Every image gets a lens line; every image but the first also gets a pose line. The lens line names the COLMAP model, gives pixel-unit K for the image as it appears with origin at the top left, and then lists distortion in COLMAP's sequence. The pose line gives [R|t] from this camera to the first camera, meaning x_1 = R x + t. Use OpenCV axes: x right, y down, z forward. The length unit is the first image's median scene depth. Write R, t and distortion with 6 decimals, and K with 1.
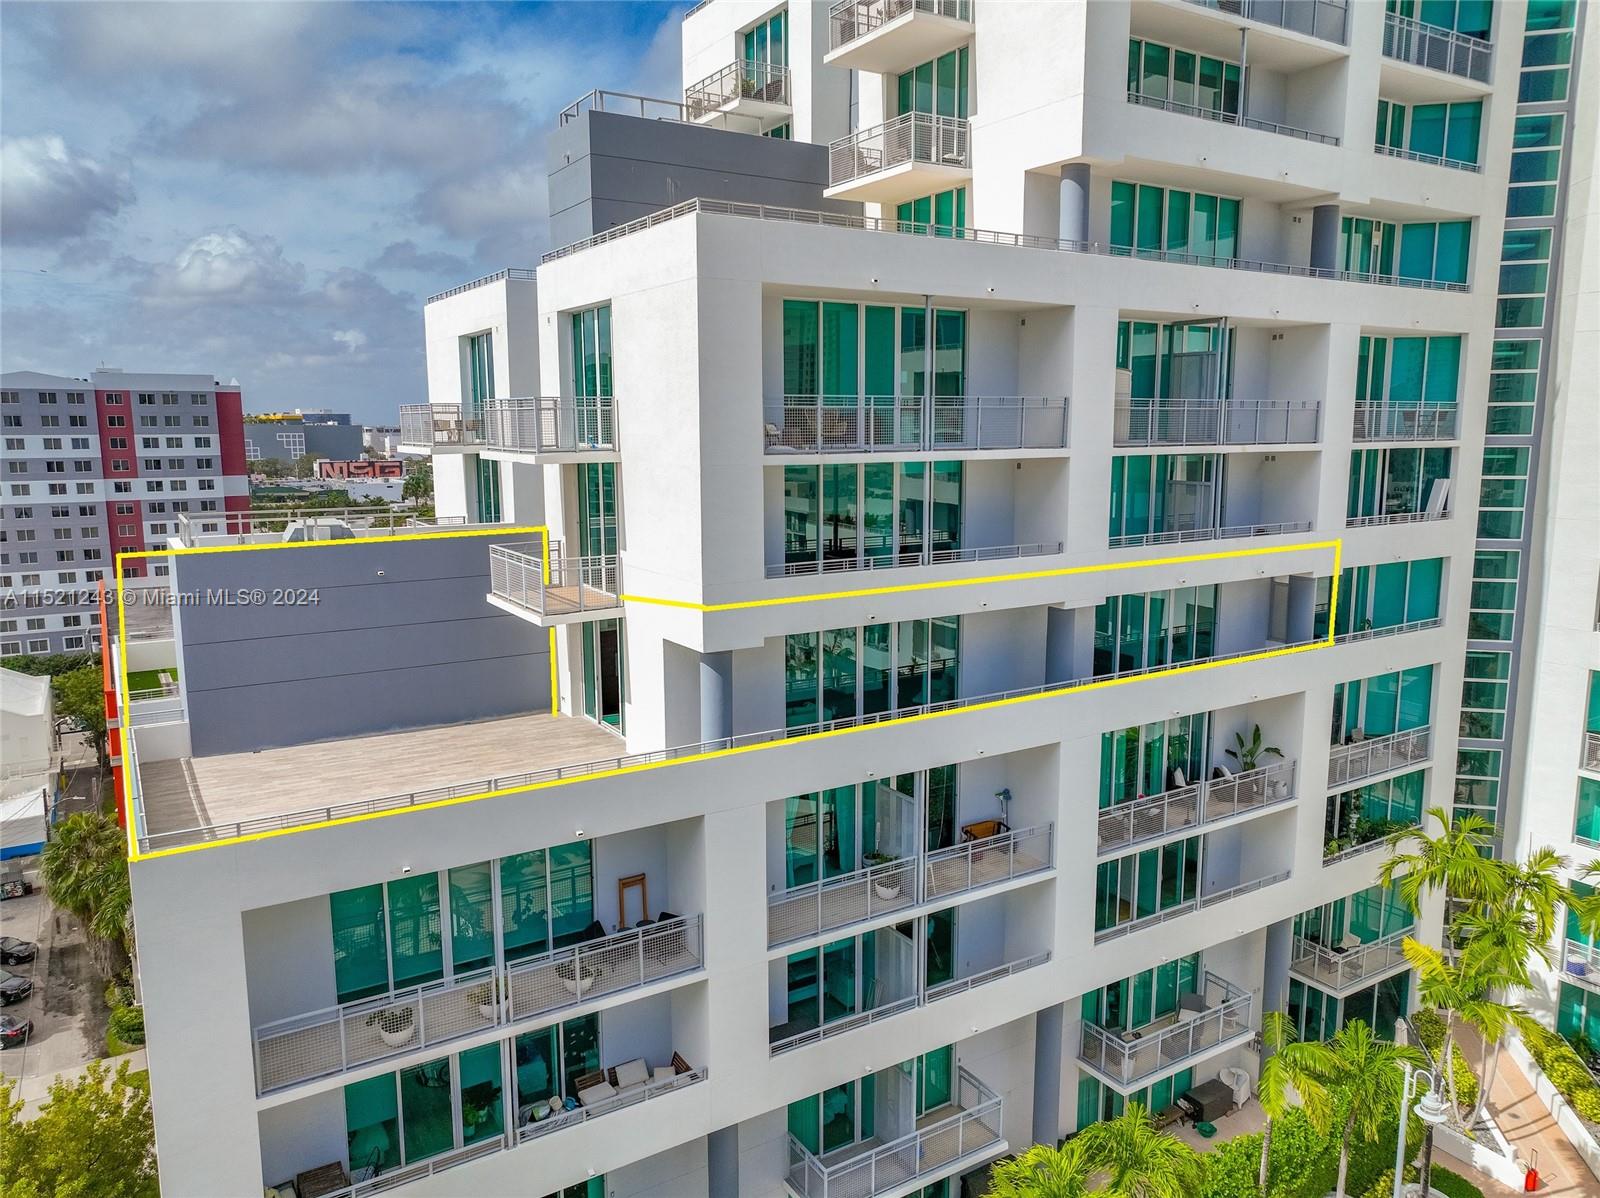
lens RADIAL K [[1114.8, 0, 834.6], [0, 1114.8, 587.7], [0, 0, 1]] dist [-0.002661, 0.024551]
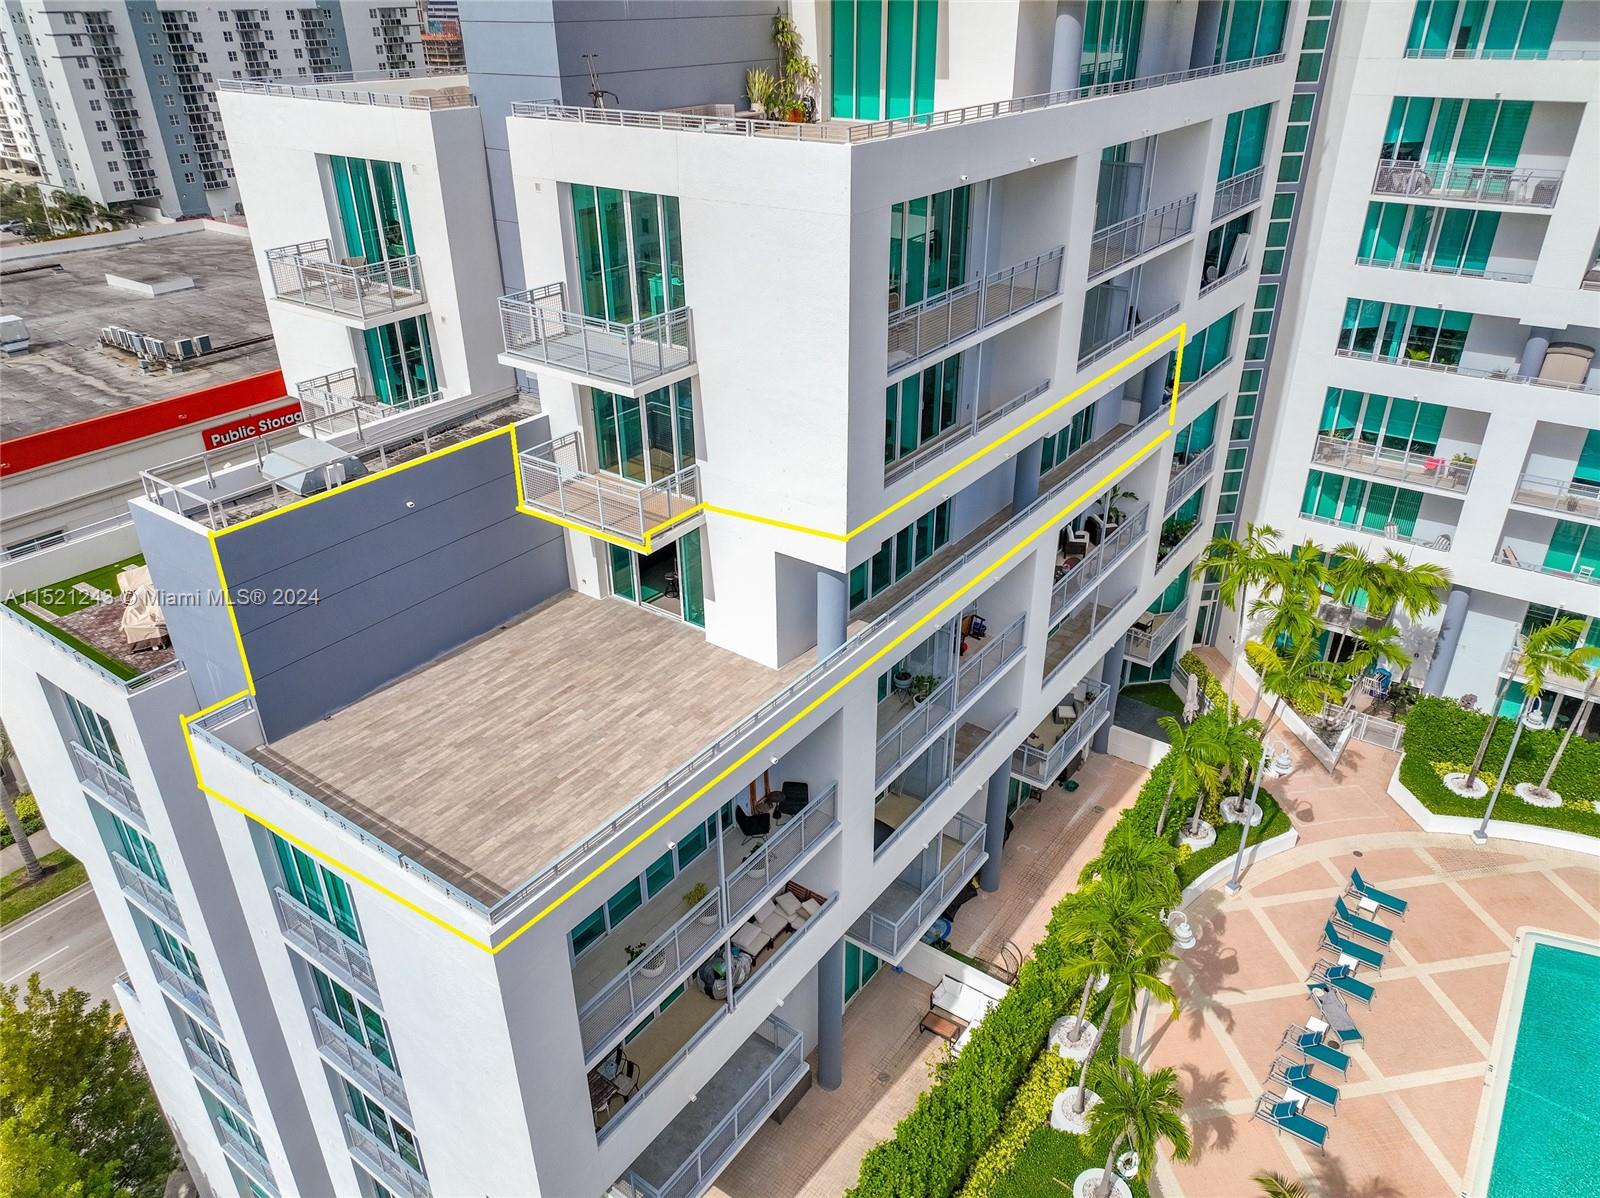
lens RADIAL K [[1114.8, 0, 834.6], [0, 1114.8, 587.7], [0, 0, 1]] dist [-0.002661, 0.024551]
pose [[0.925589, -0.172873, 0.336750, -0.381863], [0.045791, 0.934225, 0.353732, -0.238253], [-0.375751, -0.311991, 0.872624, 0.061875]]
